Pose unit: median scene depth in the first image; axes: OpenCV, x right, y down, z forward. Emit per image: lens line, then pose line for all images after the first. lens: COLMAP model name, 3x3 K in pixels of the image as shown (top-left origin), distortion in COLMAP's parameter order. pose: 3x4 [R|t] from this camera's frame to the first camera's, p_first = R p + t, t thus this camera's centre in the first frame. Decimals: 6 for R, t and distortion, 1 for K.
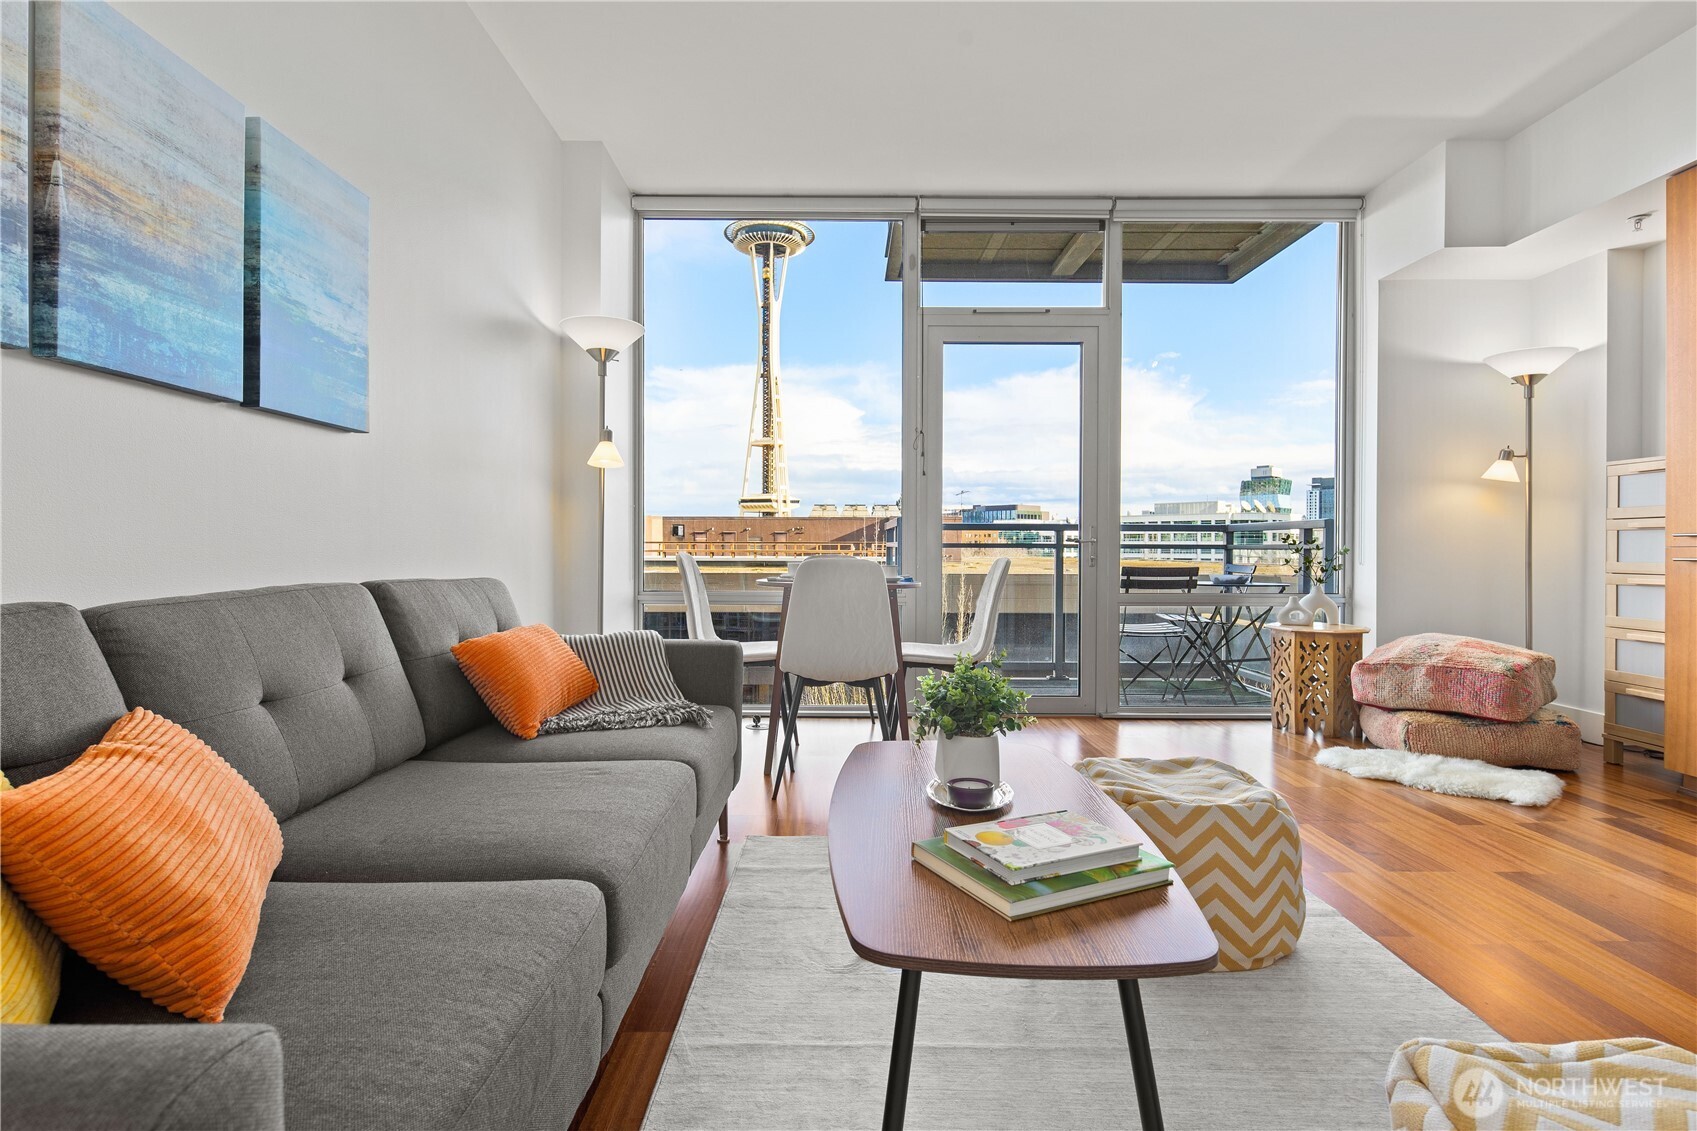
lens RADIAL K [[827.6, 0, 844.2], [0, 827.6, 553.6], [0, 0, 1]] dist [0.009280, -0.007262]
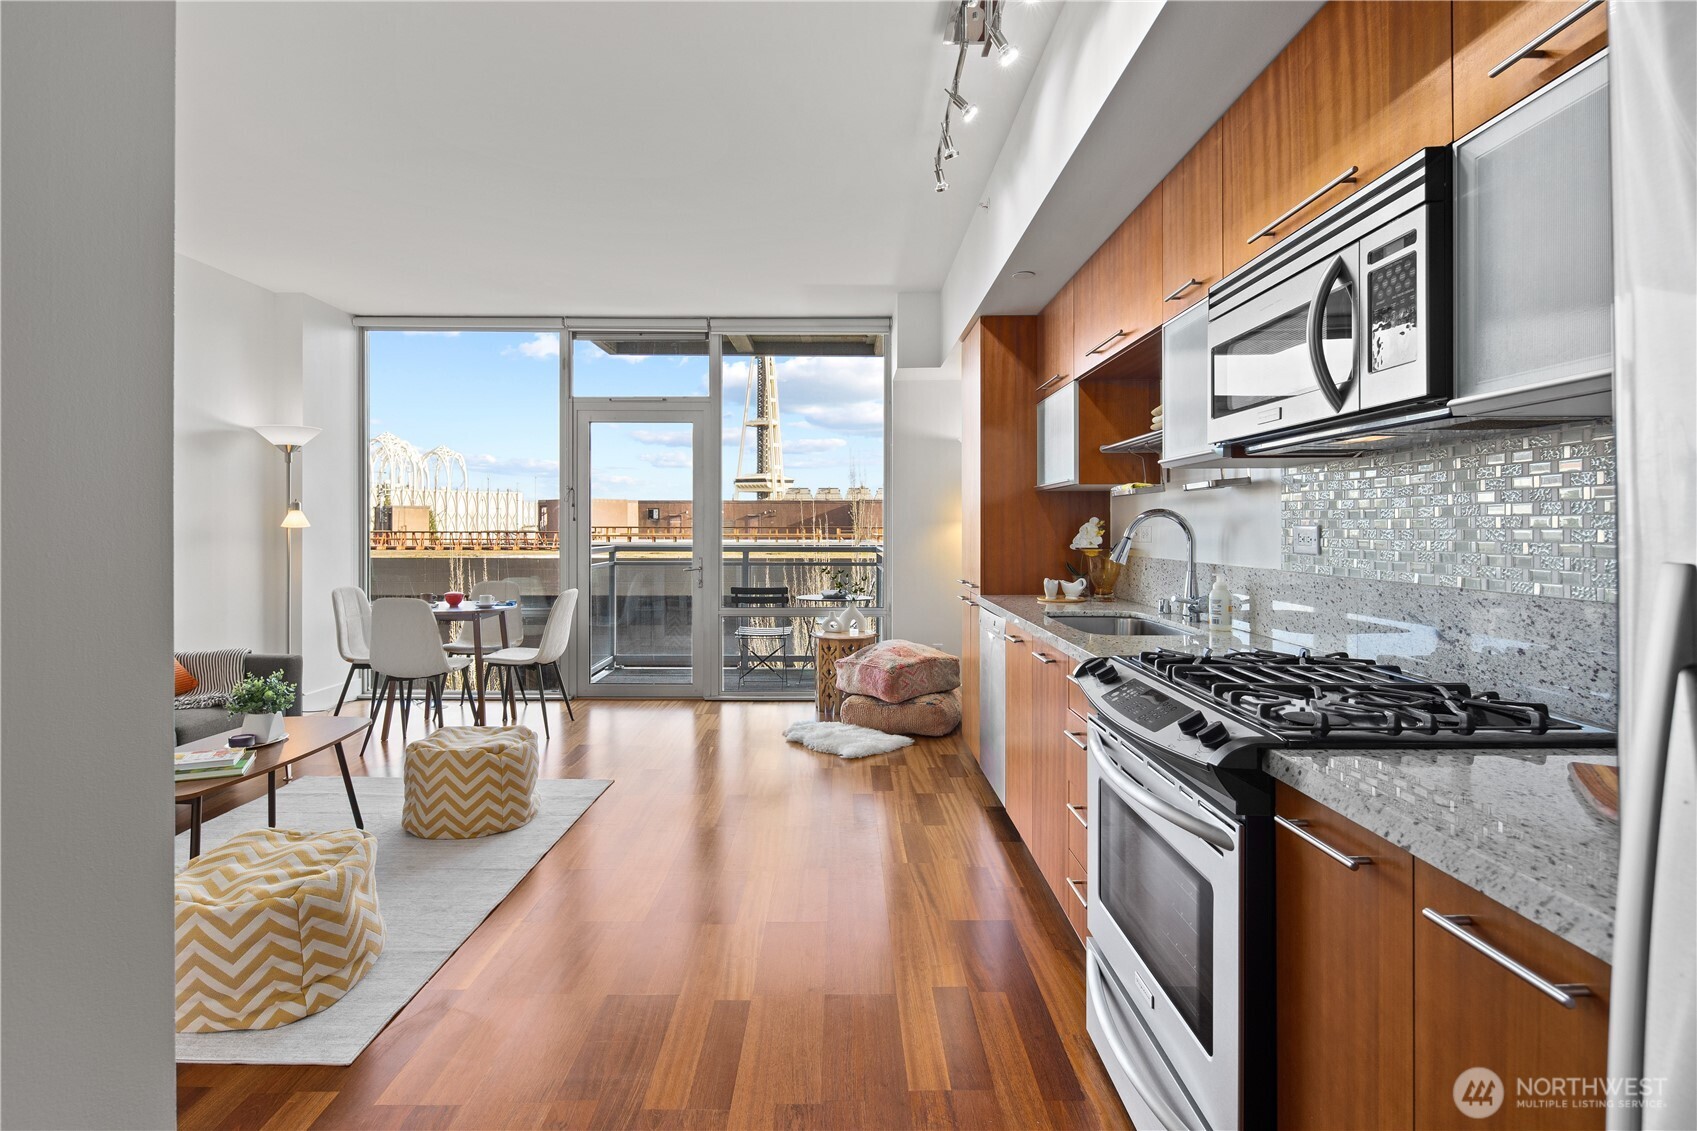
lens RADIAL K [[827.6, 0, 843.1], [0, 827.6, 530.2], [0, 0, 1]] dist [0.009280, -0.007262]
pose [[0.999998, -0.001092, -0.001628, 0.593311], [0.001088, 0.999996, -0.002421, -0.083513], [0.001630, 0.002419, 0.999996, -0.387408]]
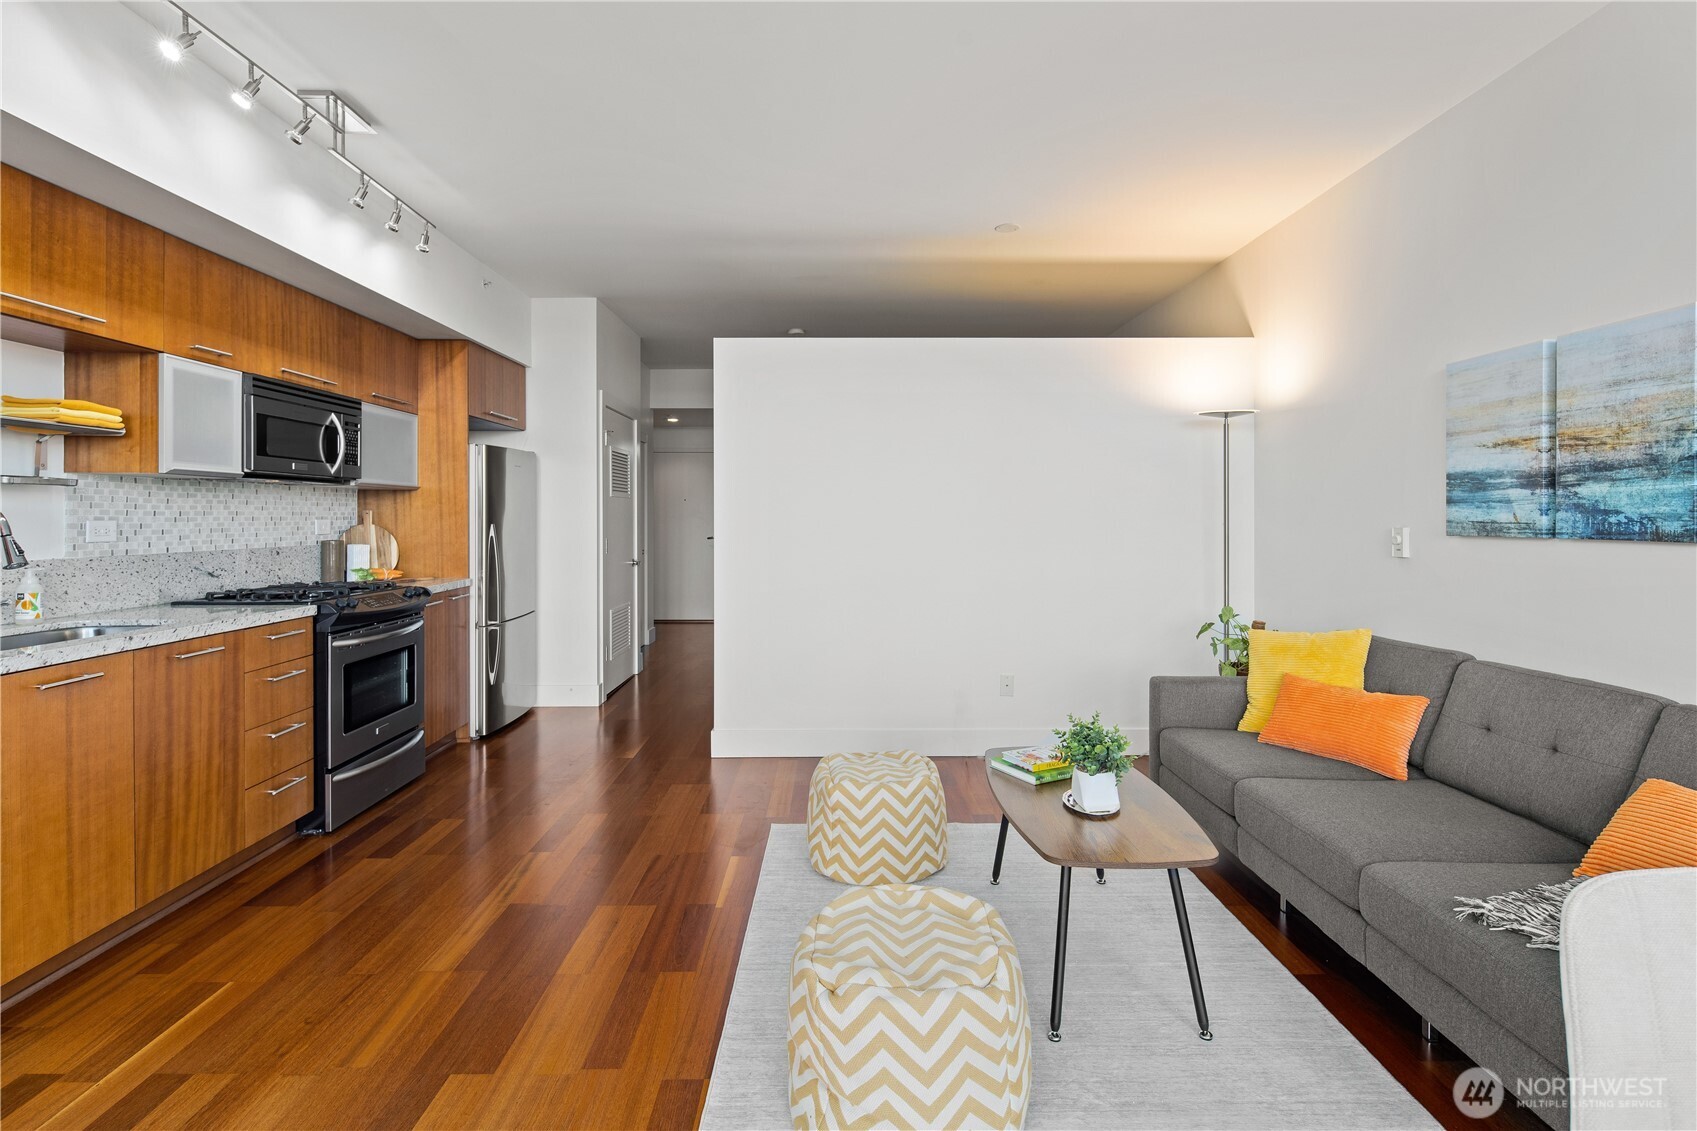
lens RADIAL K [[827.6, 0, 843.2], [0, 827.6, 521.2], [0, 0, 1]] dist [0.009280, -0.007262]
pose [[-0.999983, -0.001512, -0.005616, 0.235155], [-0.001576, 0.999935, 0.011272, -0.097252], [0.005598, 0.011281, -0.999921, 0.955051]]
